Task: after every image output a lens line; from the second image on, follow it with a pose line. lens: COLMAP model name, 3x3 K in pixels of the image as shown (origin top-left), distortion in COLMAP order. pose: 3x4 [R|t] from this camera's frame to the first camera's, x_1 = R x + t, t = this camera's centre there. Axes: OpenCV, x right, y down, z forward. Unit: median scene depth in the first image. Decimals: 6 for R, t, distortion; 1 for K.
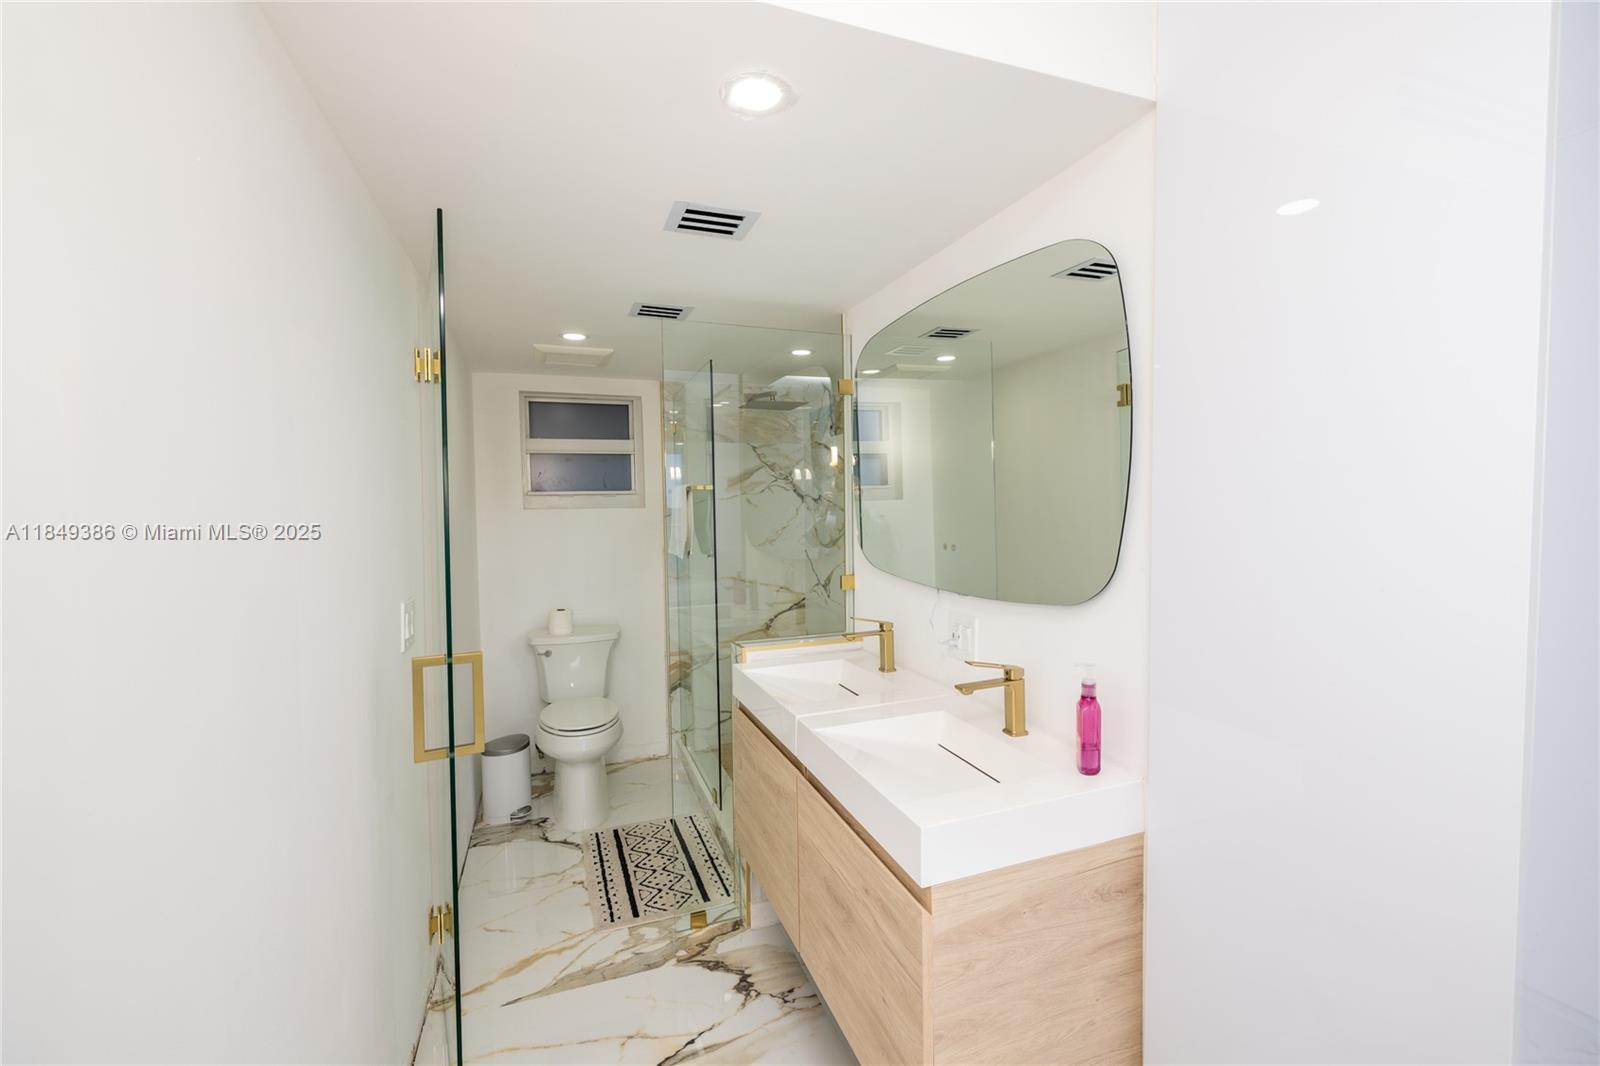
lens RADIAL K [[677.8, 0, 800.0], [0, 677.8, 533.0], [0, 0, 1]] dist [-0.000749, 0.000044]
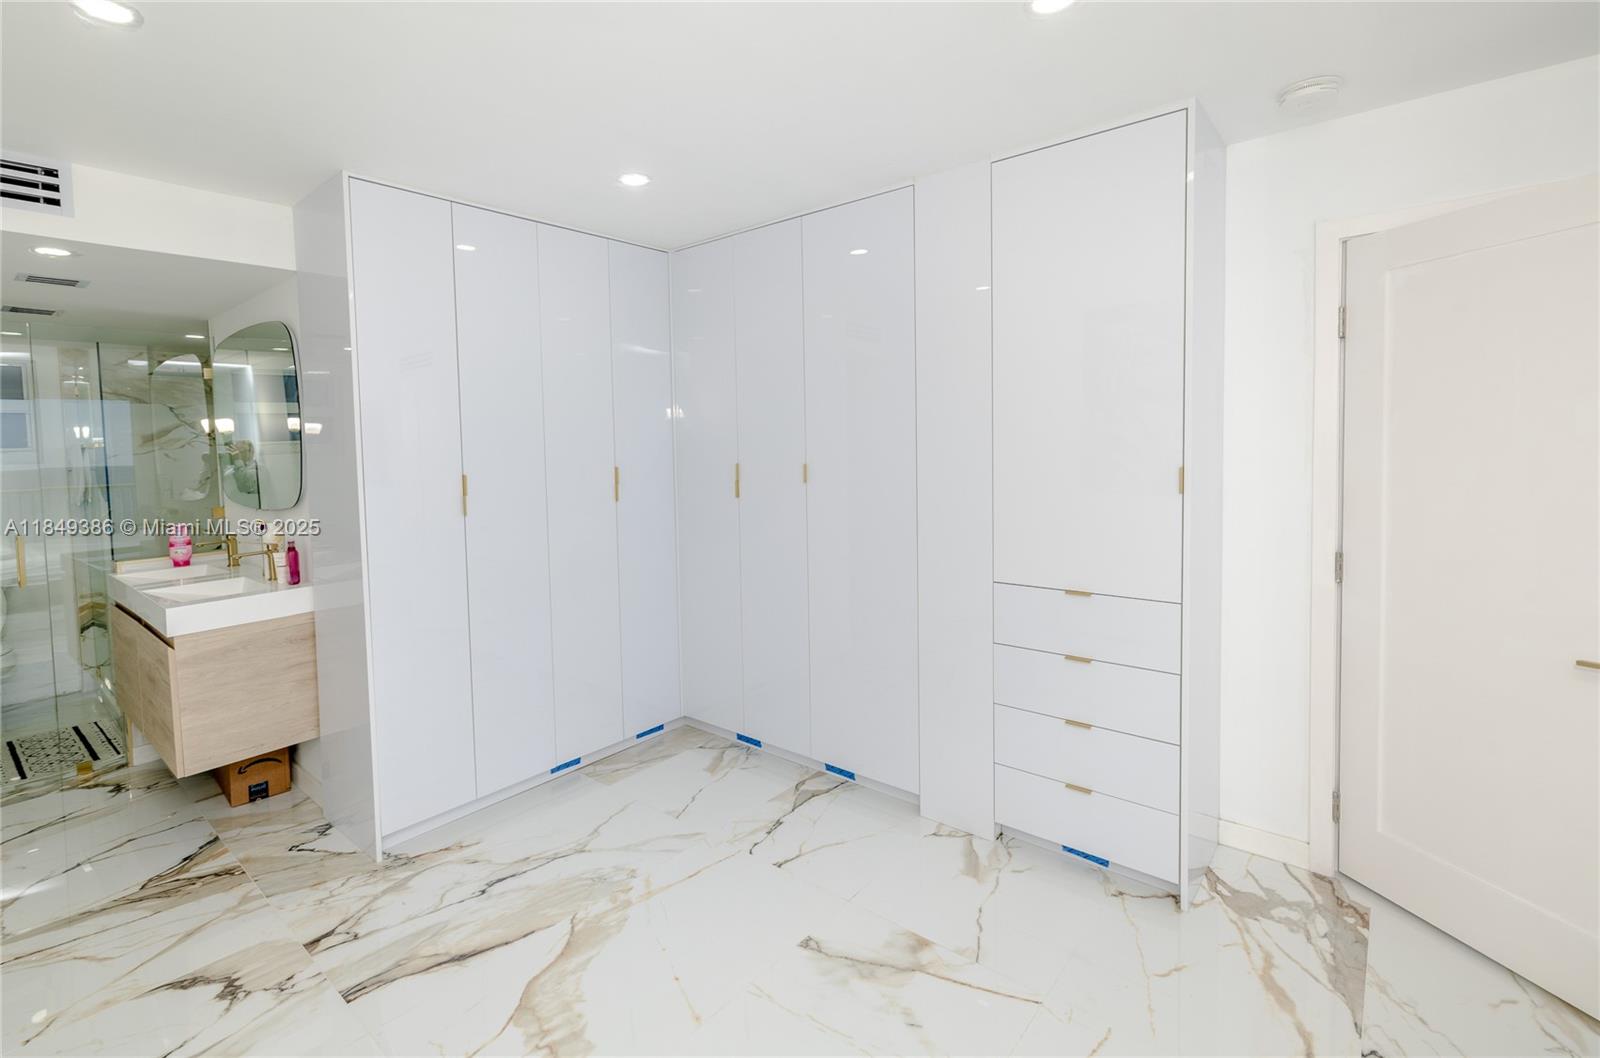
lens RADIAL K [[736.7, 0, 736.7], [0, 736.7, 481.8], [0, 0, 1]] dist [-0.000537, 0.000491]
pose [[0.888769, -0.033887, 0.457101, 0.315976], [0.037319, 0.999302, 0.001522, 0.046316], [-0.456833, 0.015706, 0.889414, -0.806708]]
